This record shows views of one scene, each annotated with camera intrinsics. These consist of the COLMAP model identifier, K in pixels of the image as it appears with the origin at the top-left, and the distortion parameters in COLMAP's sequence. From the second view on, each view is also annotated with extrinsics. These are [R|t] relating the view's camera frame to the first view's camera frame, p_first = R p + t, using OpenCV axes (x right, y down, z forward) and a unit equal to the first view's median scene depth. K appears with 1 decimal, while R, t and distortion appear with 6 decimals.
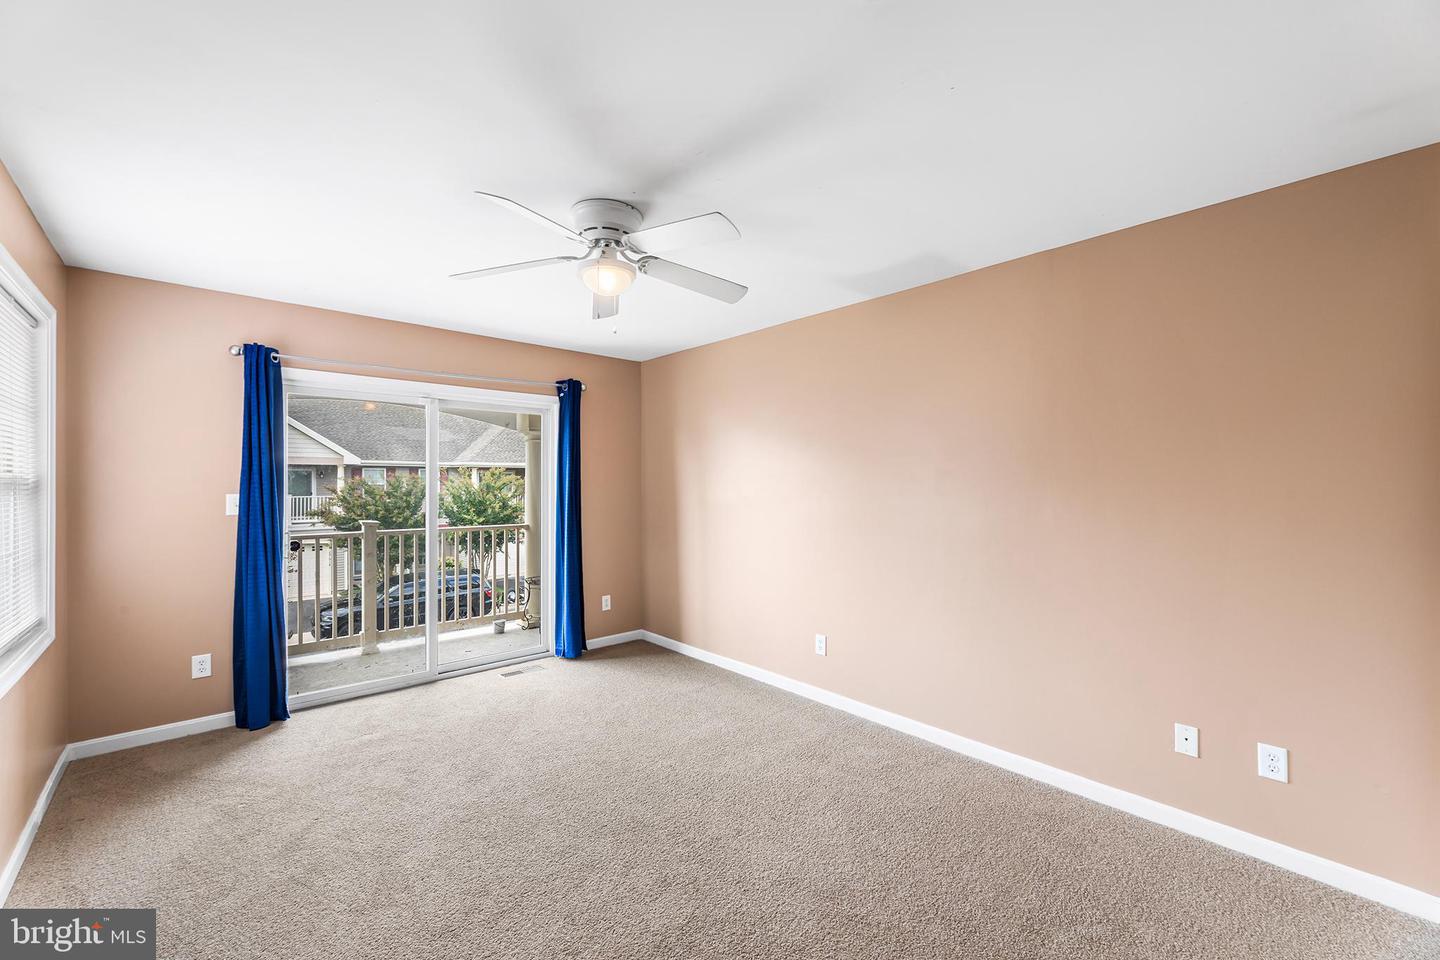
lens RADIAL K [[577.4, 0, 719.9], [0, 577.4, 482.5], [0, 0, 1]] dist [-0.000681, -0.000198]
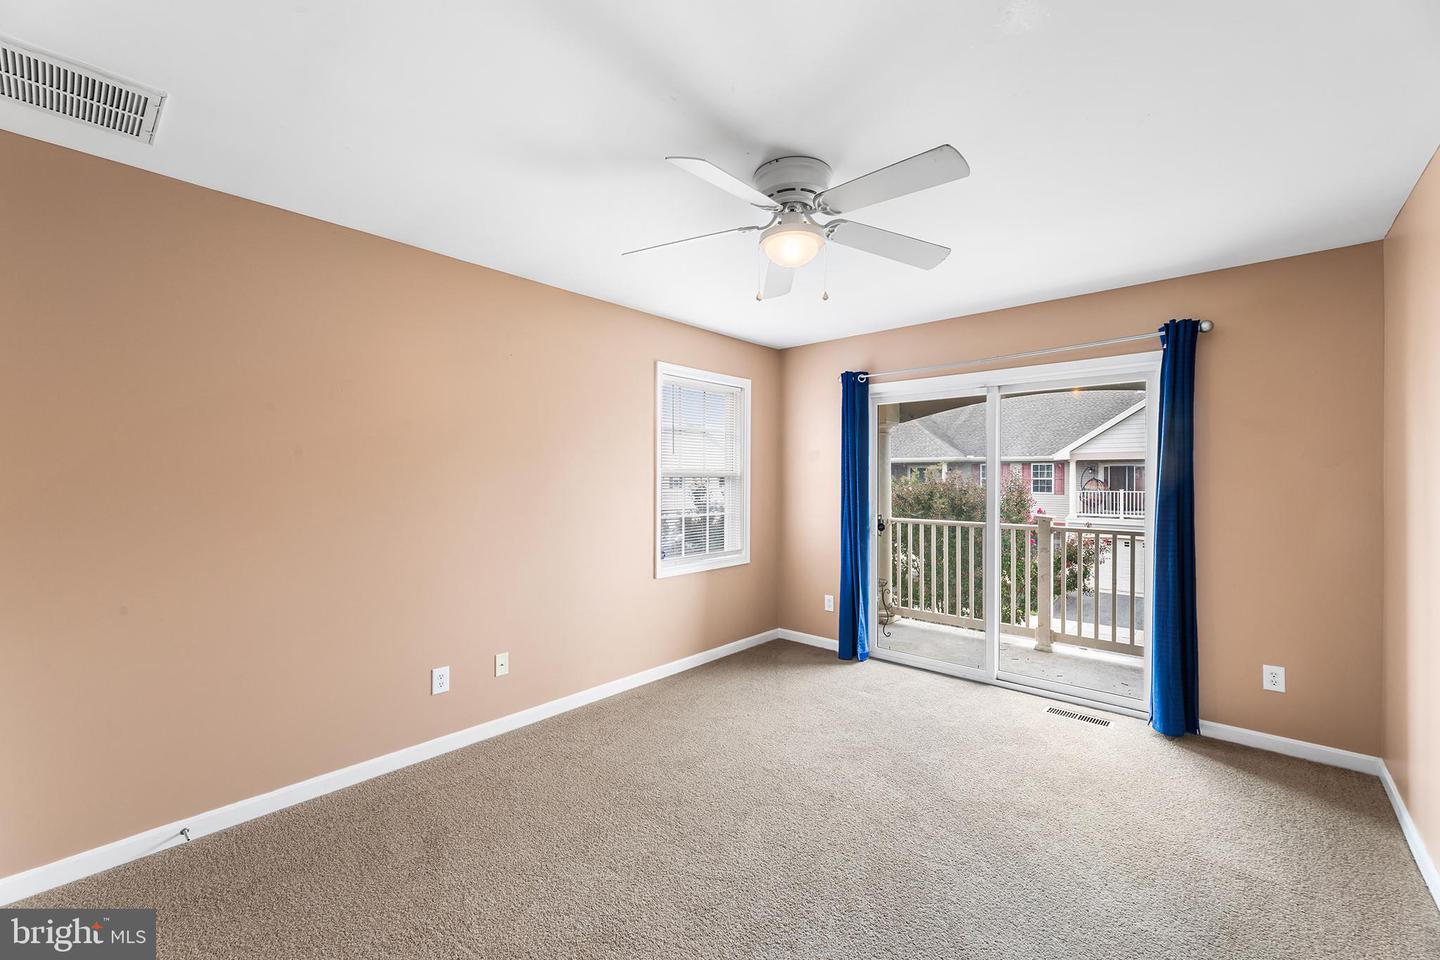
lens RADIAL K [[576.6, 0, 720.0], [0, 576.6, 480.0], [0, 0, 1]] dist [0.000088, -0.000064]
pose [[0.110826, 0.003716, -0.993833, 0.444142], [0.000348, 0.999993, 0.003778, 0.004718], [0.993840, -0.000765, 0.110824, 0.507597]]
